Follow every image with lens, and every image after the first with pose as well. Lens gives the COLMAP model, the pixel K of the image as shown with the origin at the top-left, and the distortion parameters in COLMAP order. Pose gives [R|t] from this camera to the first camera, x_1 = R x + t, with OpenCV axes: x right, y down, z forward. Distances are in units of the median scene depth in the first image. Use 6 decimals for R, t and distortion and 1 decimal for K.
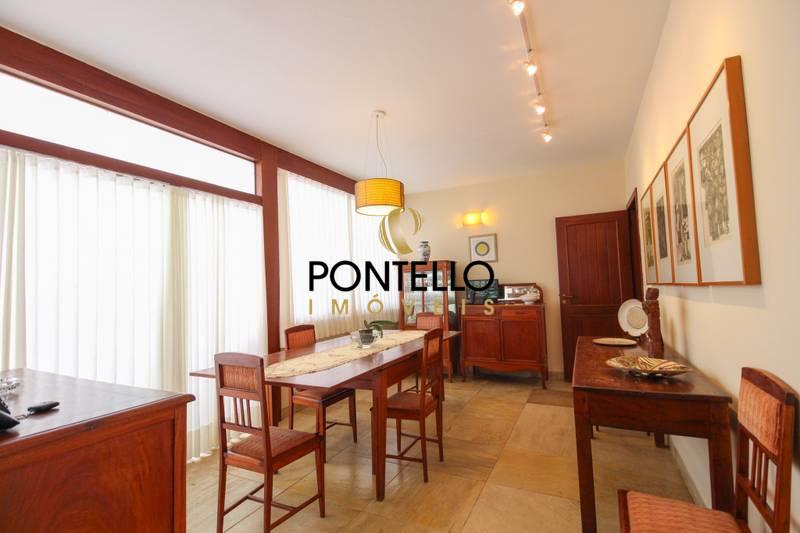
lens RADIAL K [[364.8, 0, 403.0], [0, 364.8, 270.2], [0, 0, 1]] dist [0.007771, -0.007889]
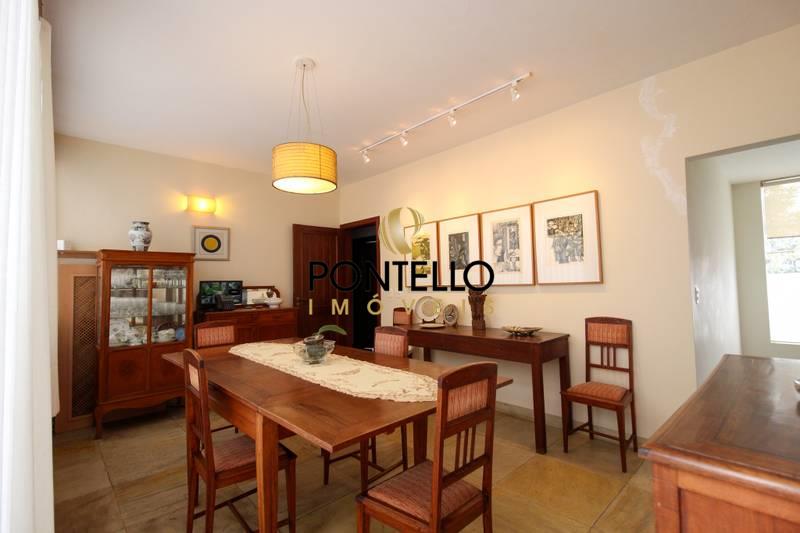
lens RADIAL K [[364.8, 0, 402.6], [0, 364.8, 266.9], [0, 0, 1]] dist [0.007771, -0.007889]
pose [[0.338846, 0.069785, 0.938250, -0.414297], [-0.035633, 0.997482, -0.061321, 0.029189], [-0.940167, -0.012655, 0.340479, 0.315383]]
